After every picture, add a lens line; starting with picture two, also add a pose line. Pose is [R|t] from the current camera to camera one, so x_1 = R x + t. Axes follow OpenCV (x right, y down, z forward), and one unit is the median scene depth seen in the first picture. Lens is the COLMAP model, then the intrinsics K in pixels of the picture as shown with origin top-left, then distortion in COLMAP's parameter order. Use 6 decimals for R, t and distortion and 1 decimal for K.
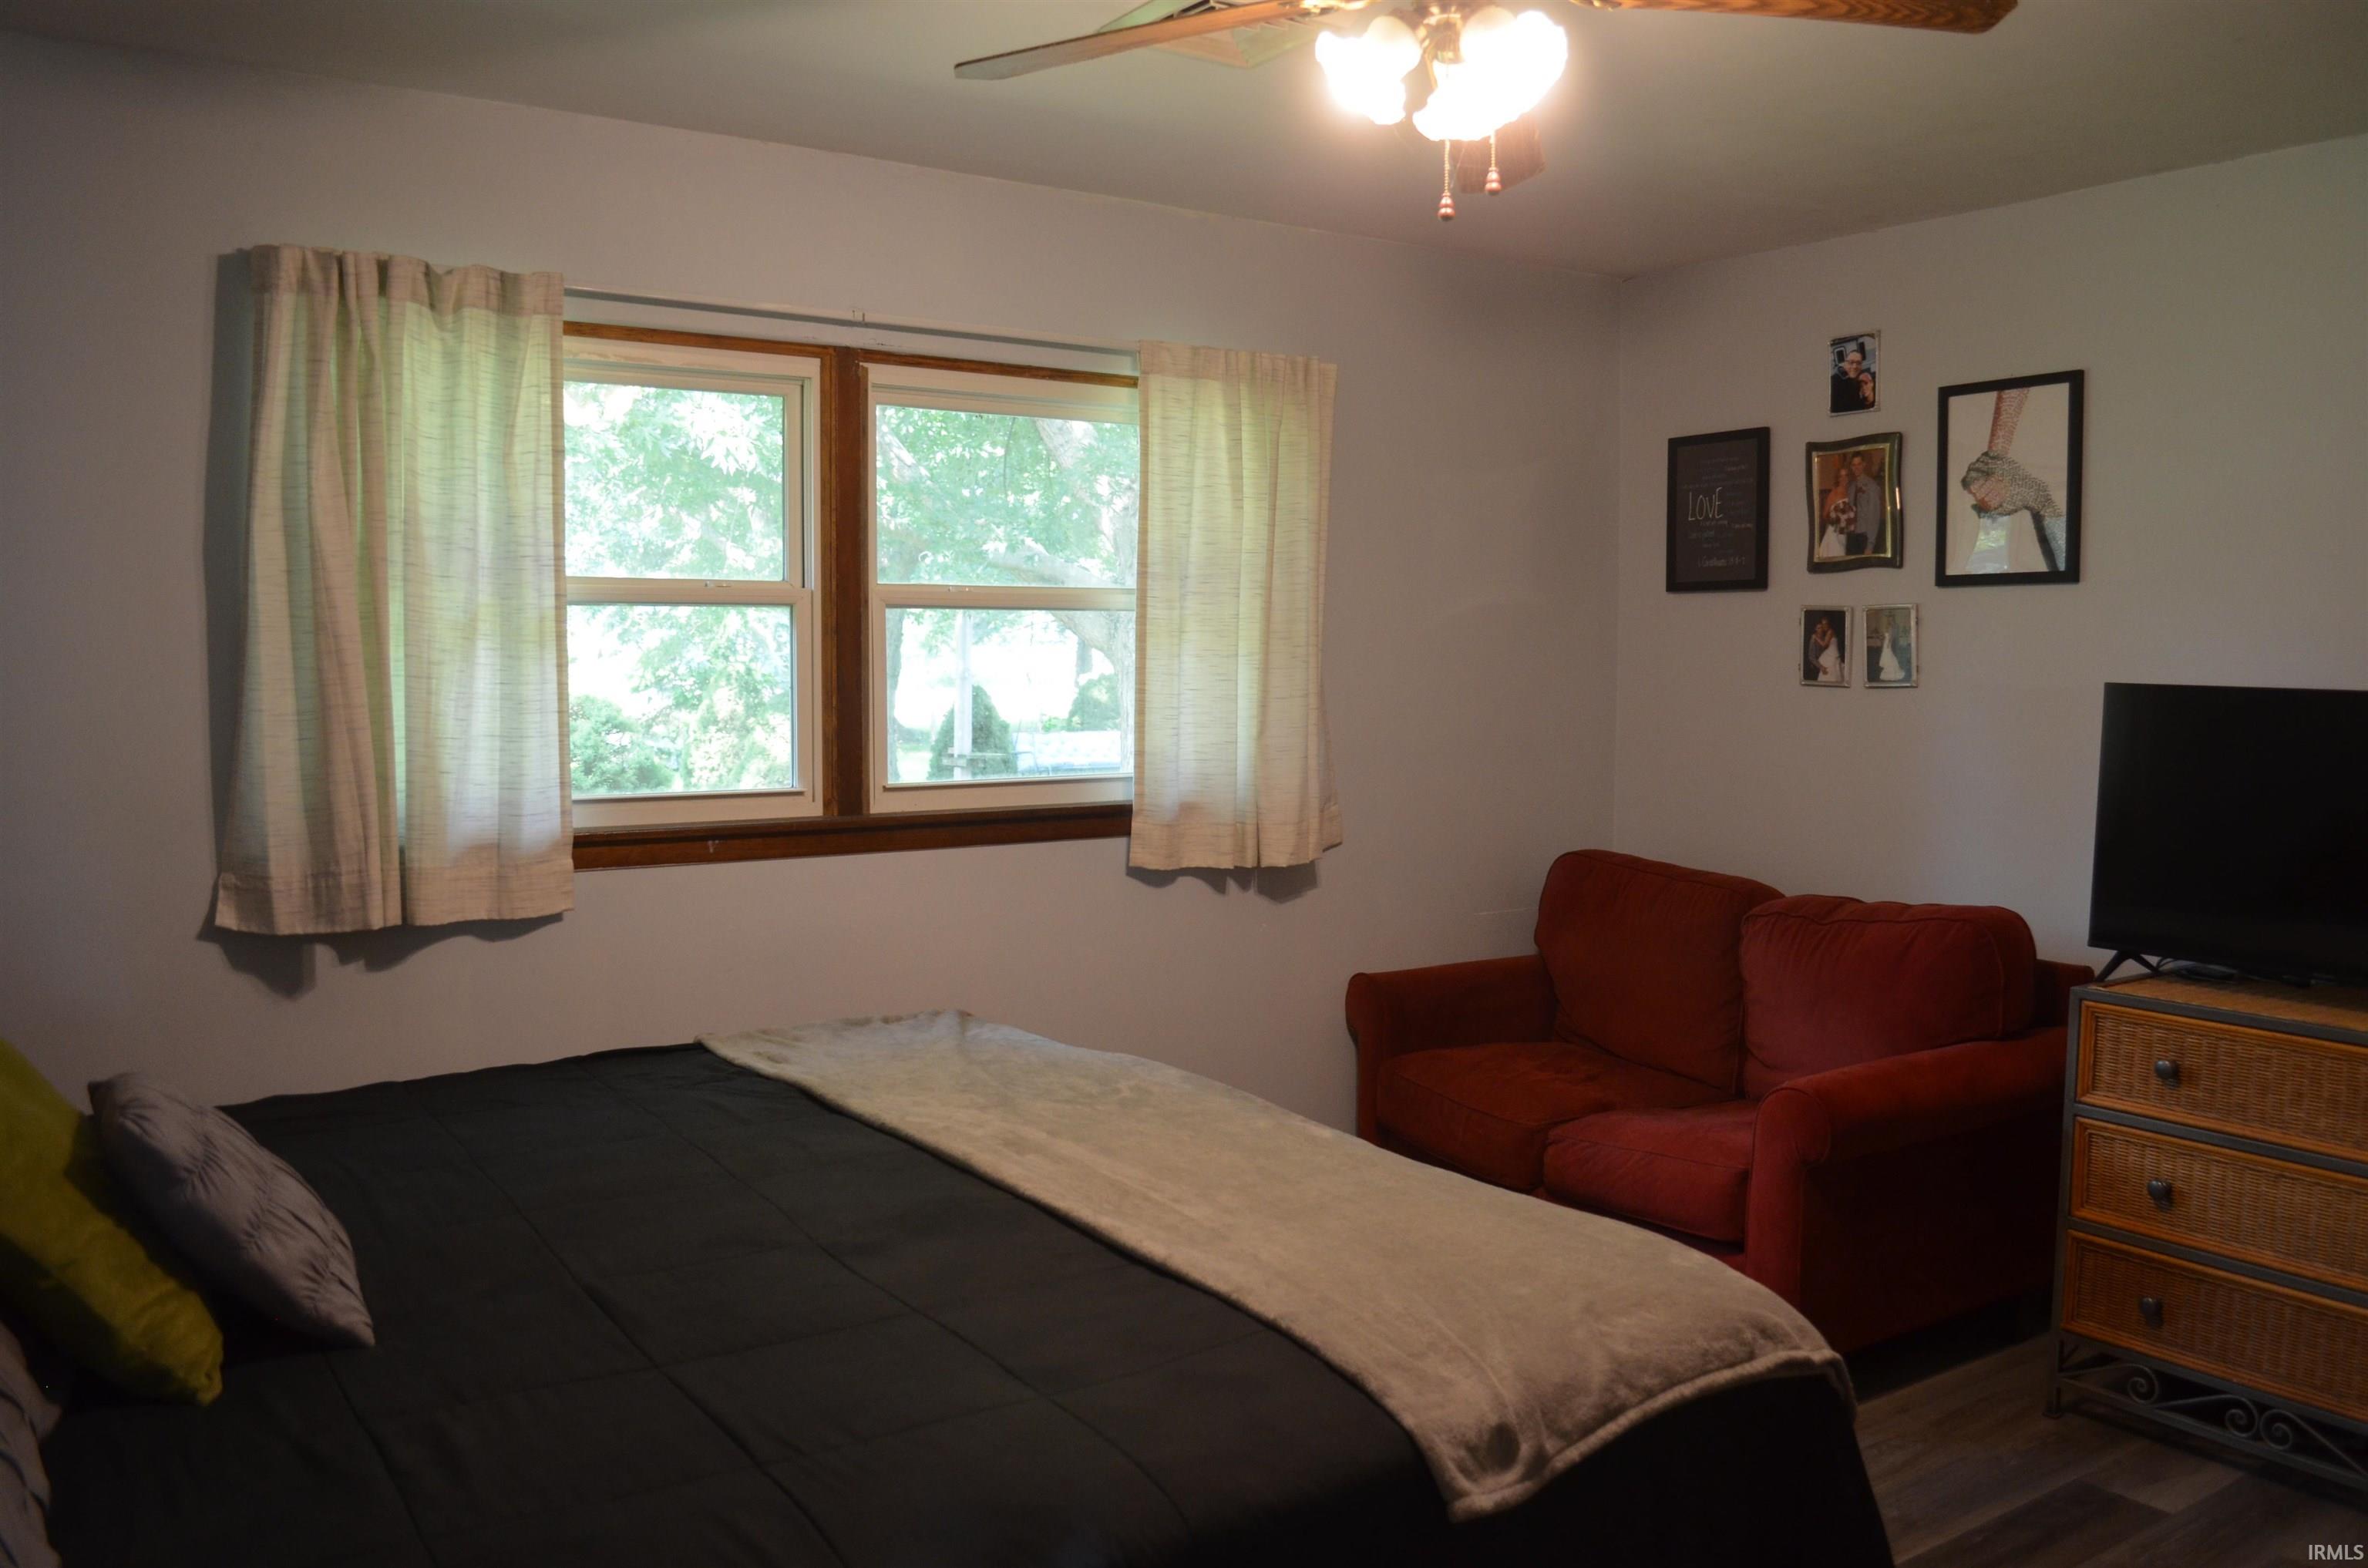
lens RADIAL K [[1859.7, 0, 1214.0], [0, 1859.7, 794.0], [0, 0, 1]] dist [-0.076464, 0.007159]
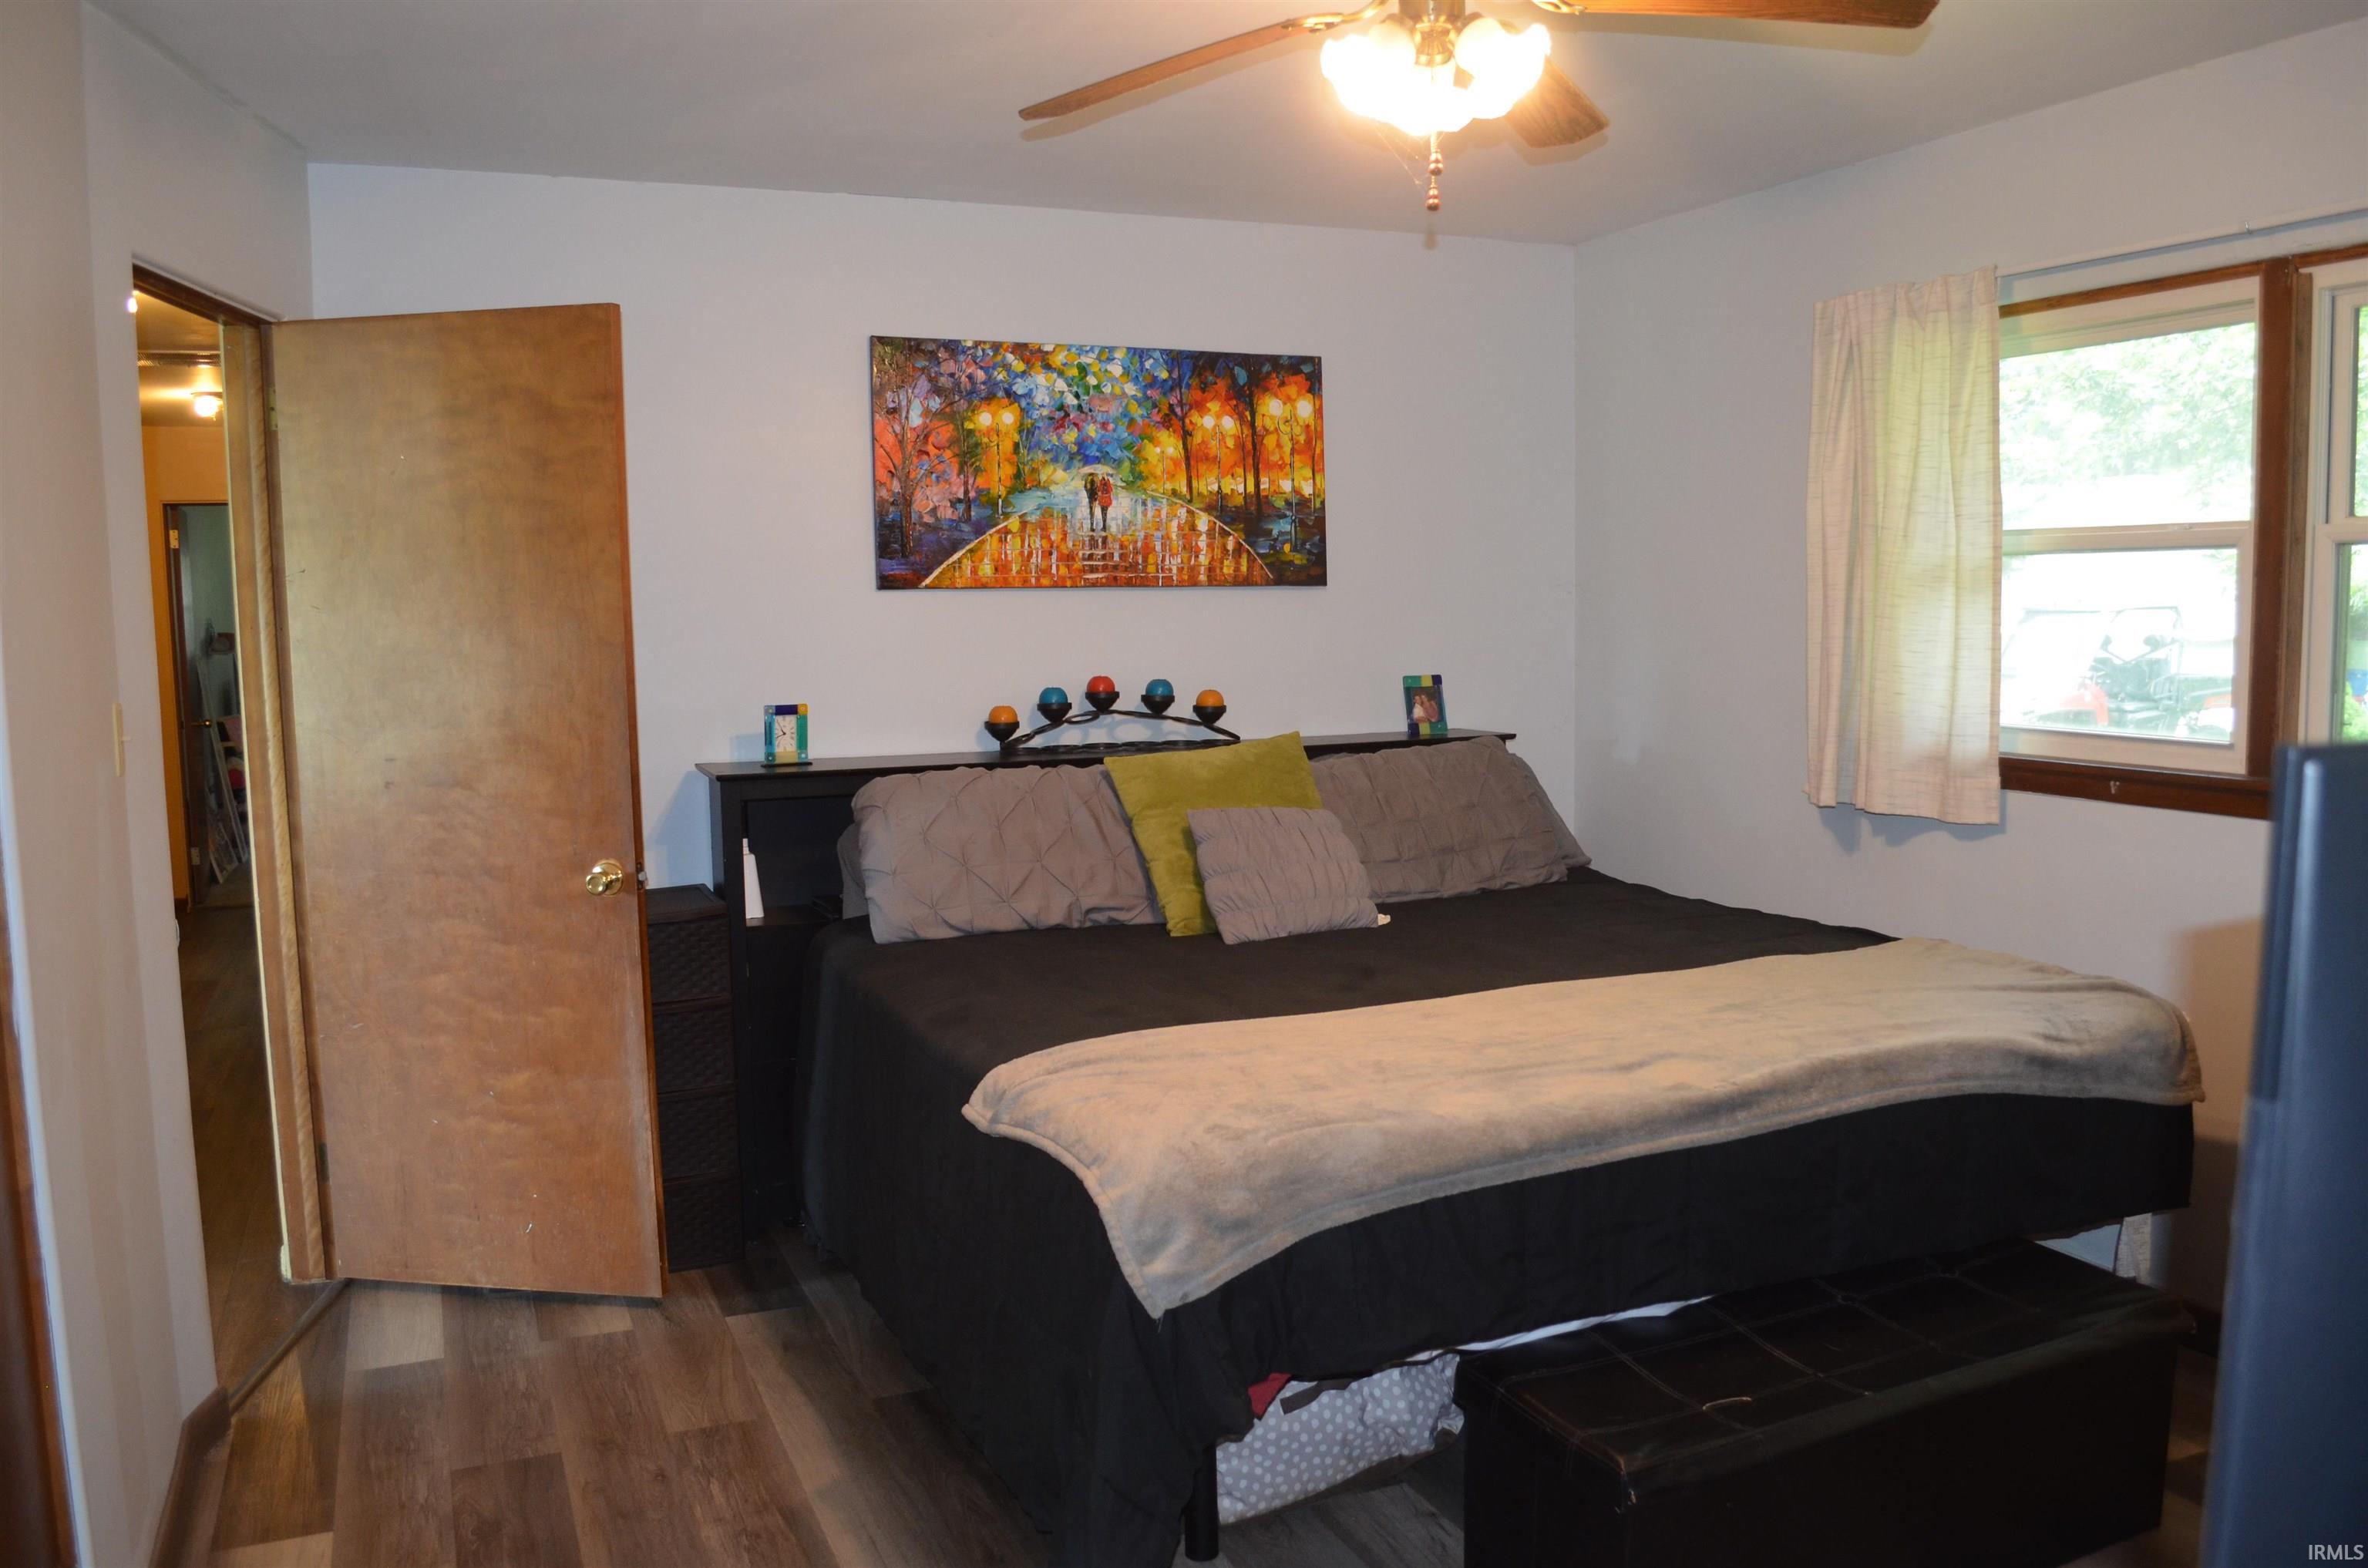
lens RADIAL K [[1859.7, 0, 1214.0], [0, 1859.7, 794.0], [0, 0, 1]] dist [-0.076464, 0.007159]
pose [[-0.188617, 0.109290, -0.975950, 0.877168], [-0.050912, 0.991364, 0.120856, -0.069333], [0.980730, 0.072483, -0.181424, 0.746604]]
